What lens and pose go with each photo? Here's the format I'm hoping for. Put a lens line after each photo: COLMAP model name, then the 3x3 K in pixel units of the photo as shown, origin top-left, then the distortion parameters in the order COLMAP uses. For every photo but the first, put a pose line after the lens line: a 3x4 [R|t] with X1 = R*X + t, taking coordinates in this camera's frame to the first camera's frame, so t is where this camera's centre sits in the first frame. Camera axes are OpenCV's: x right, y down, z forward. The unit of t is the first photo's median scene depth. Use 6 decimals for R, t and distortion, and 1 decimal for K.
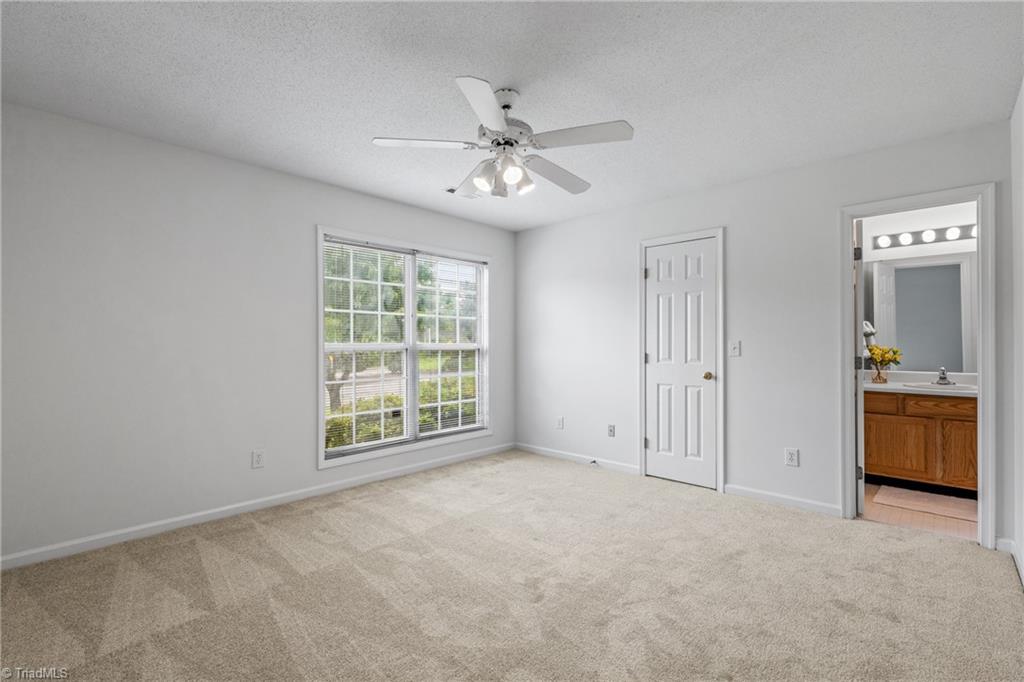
lens RADIAL K [[464.7, 0, 516.0], [0, 464.7, 342.6], [0, 0, 1]] dist [0.002104, -0.000588]
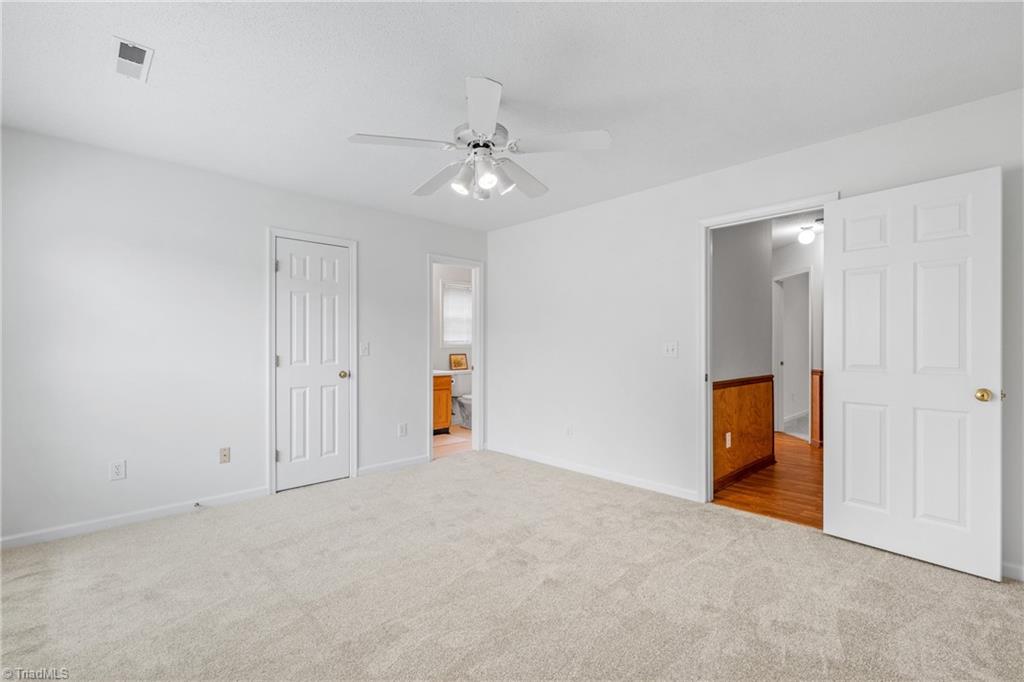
lens RADIAL K [[464.7, 0, 515.8], [0, 464.7, 342.5], [0, 0, 1]] dist [0.002104, -0.000588]
pose [[0.048566, -0.001292, 0.998819, -0.593517], [-0.008377, 0.999963, 0.001701, -0.007685], [-0.998785, -0.008449, 0.048554, 0.501263]]
